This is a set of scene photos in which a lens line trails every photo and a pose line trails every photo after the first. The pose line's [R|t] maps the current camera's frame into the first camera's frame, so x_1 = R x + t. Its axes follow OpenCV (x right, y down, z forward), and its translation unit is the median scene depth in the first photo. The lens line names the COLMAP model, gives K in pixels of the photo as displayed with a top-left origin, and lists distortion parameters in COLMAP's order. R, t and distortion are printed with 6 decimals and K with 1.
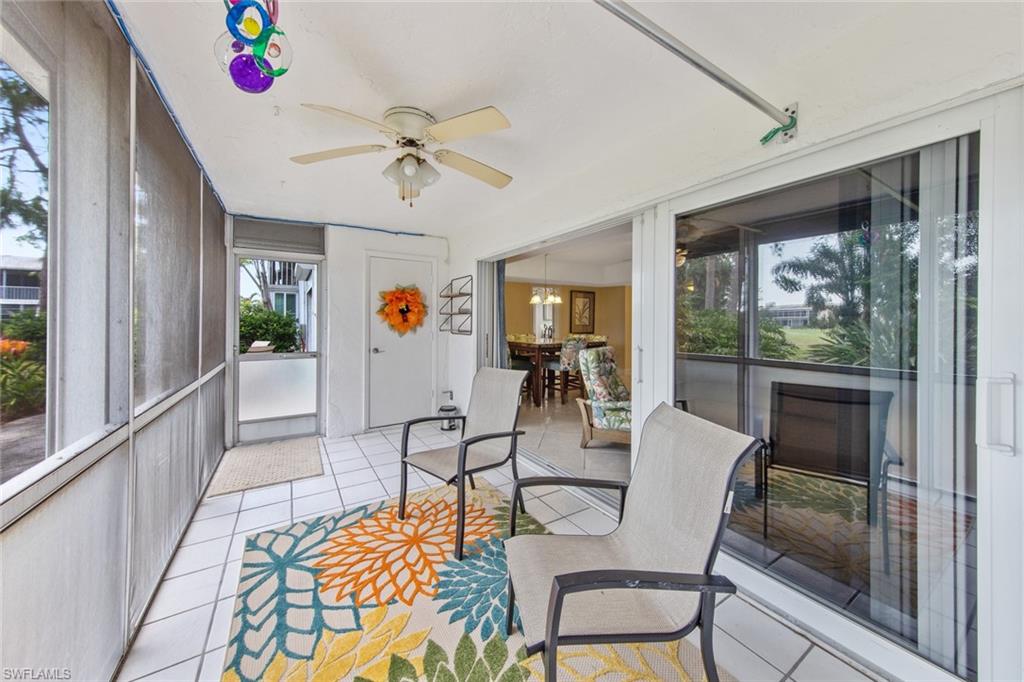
lens RADIAL K [[353.8, 0, 510.6], [0, 353.8, 322.8], [0, 0, 1]] dist [0.001936, 0.000006]
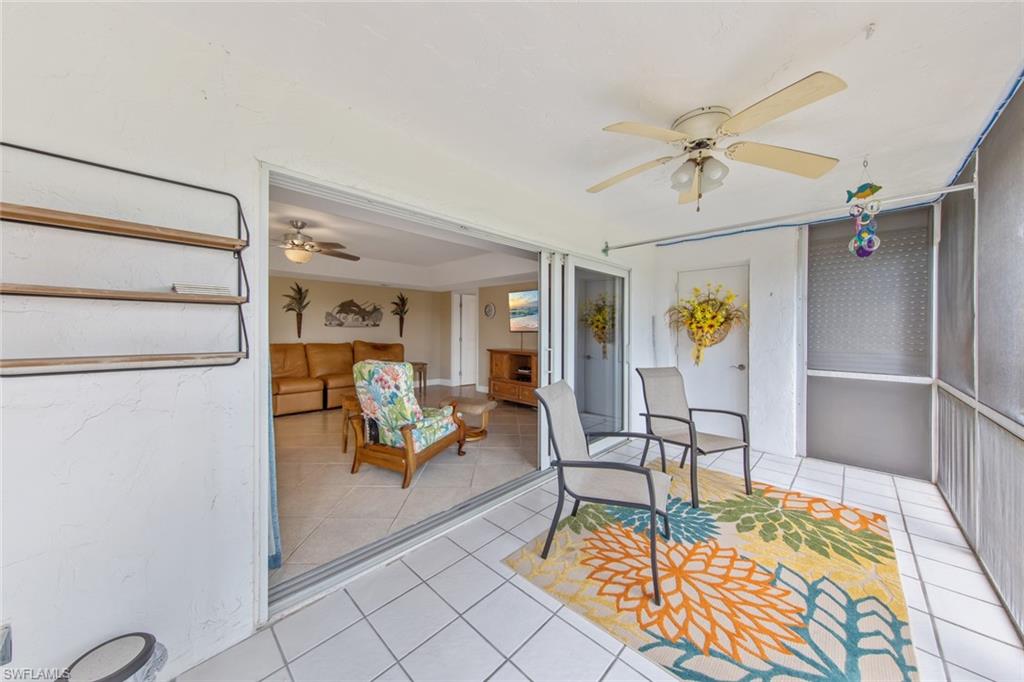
lens RADIAL K [[350.5, 0, 508.9], [0, 350.5, 329.2], [0, 0, 1]] dist [0.009890, -0.000233]
pose [[-0.235209, 0.001474, 0.971944, -1.131955], [-0.003187, 0.999992, -0.002288, -0.003738], [-0.971940, -0.003636, -0.235202, 1.767162]]
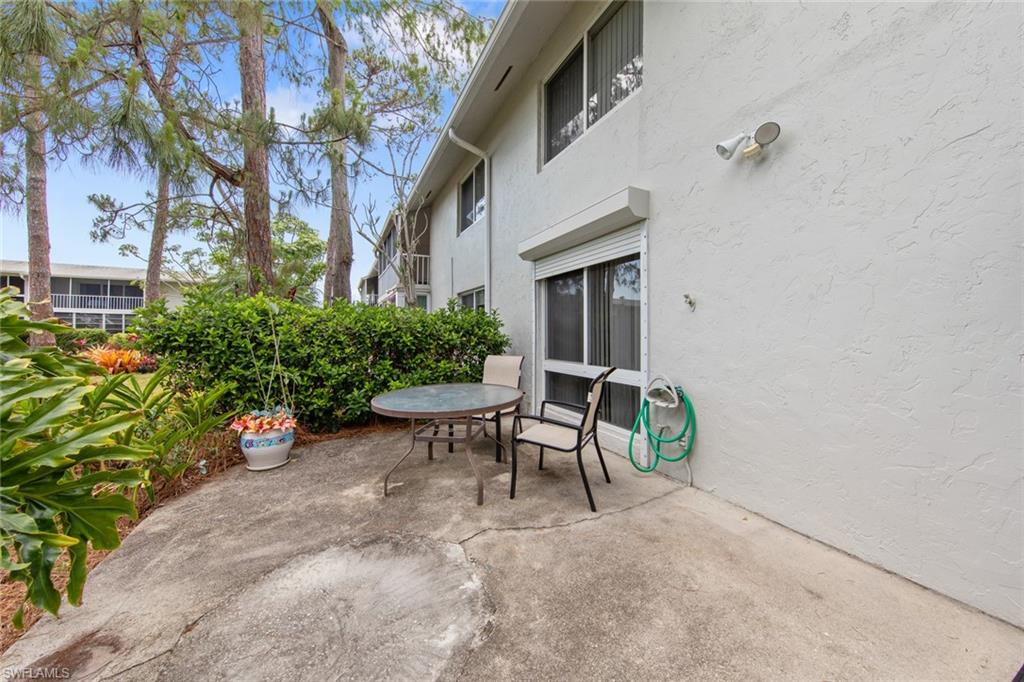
lens RADIAL K [[350.5, 0, 508.9], [0, 350.5, 329.2], [0, 0, 1]] dist [0.009890, -0.000233]
pose [[0.994079, 0.001274, -0.108653, -2.260505], [-0.003169, 0.999846, -0.017274, 0.062397], [0.108614, 0.017516, 0.993930, 1.509246]]
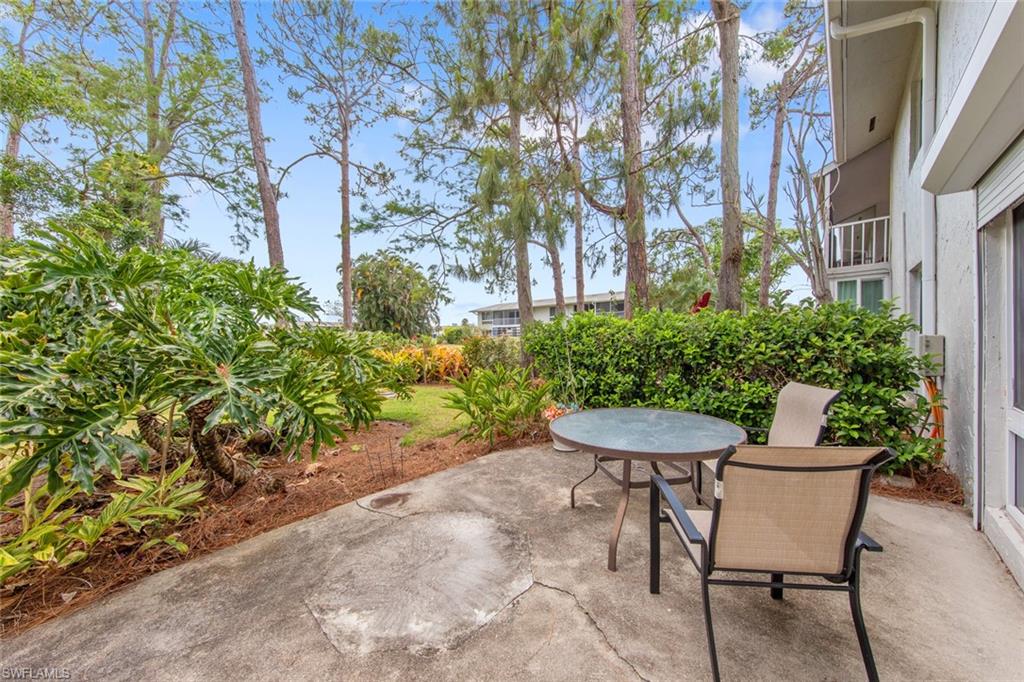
lens RADIAL K [[349.0, 0, 512.0], [0, 349.0, 341.0], [0, 0, 1]] dist [0.014273, -0.000050]
pose [[0.248322, 0.008815, -0.968638, -1.586146], [0.007983, 0.999906, 0.011146, 0.008317], [0.968645, -0.010500, 0.248228, 2.278407]]
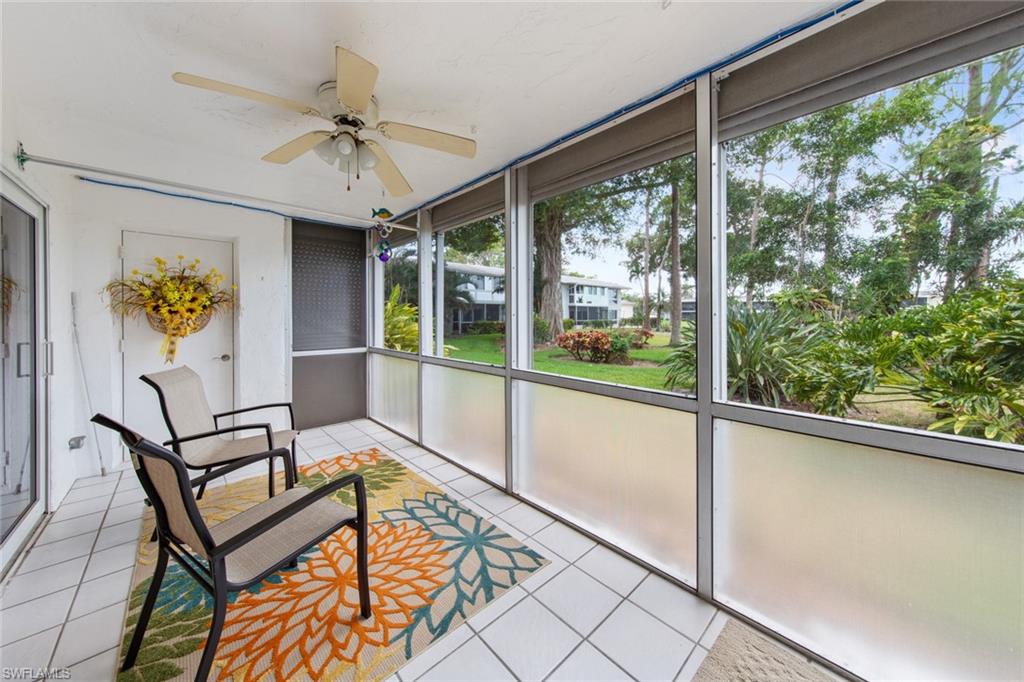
lens RADIAL K [[355.5, 0, 512.4], [0, 355.5, 318.6], [0, 0, 1]] dist [0.006690, -0.000106]
pose [[-0.982621, 0.003922, -0.185580, -0.547123], [0.002936, 0.999980, 0.005587, 0.002412], [0.185598, 0.004945, -0.982613, 2.041267]]
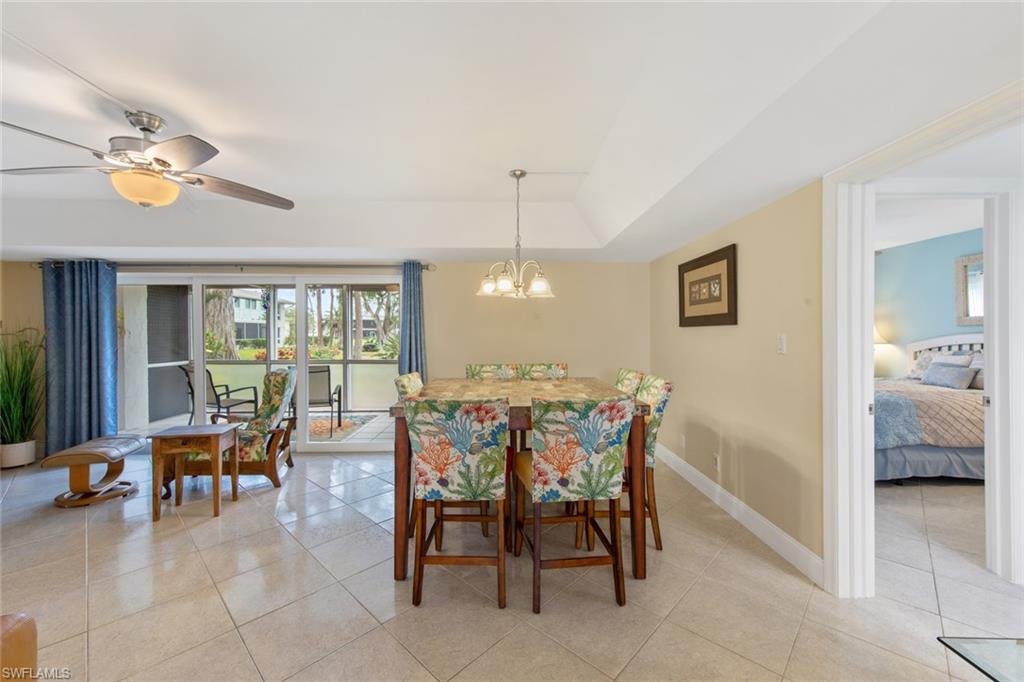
lens RADIAL K [[403.8, 0, 512.0], [0, 403.8, 341.0], [0, 0, 1]] dist [0.003178, -0.000015]
pose [[-0.512184, 0.018389, -0.858679, 1.551138], [0.002786, 0.999801, 0.019749, -0.037544], [0.858871, 0.007723, -0.512133, 3.852139]]
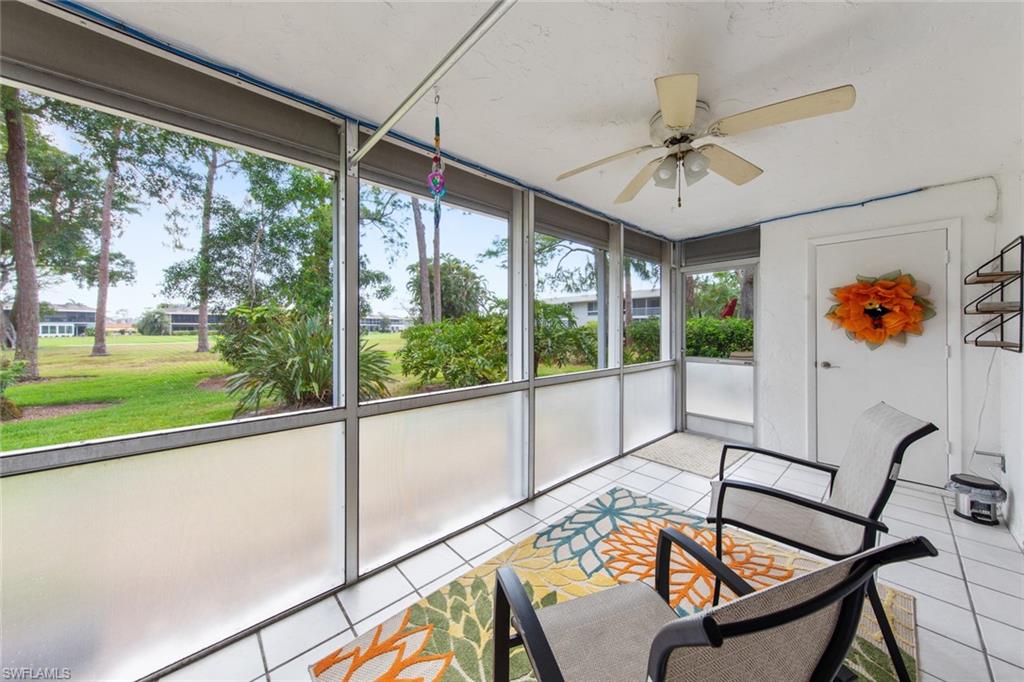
lens RADIAL K [[350.5, 0, 508.9], [0, 350.5, 329.2], [0, 0, 1]] dist [0.009890, -0.000233]
pose [[0.173906, -0.001553, -0.984761, 0.573446], [0.001683, 0.999998, -0.001280, -0.000962], [0.984761, -0.001435, 0.173908, 0.393861]]
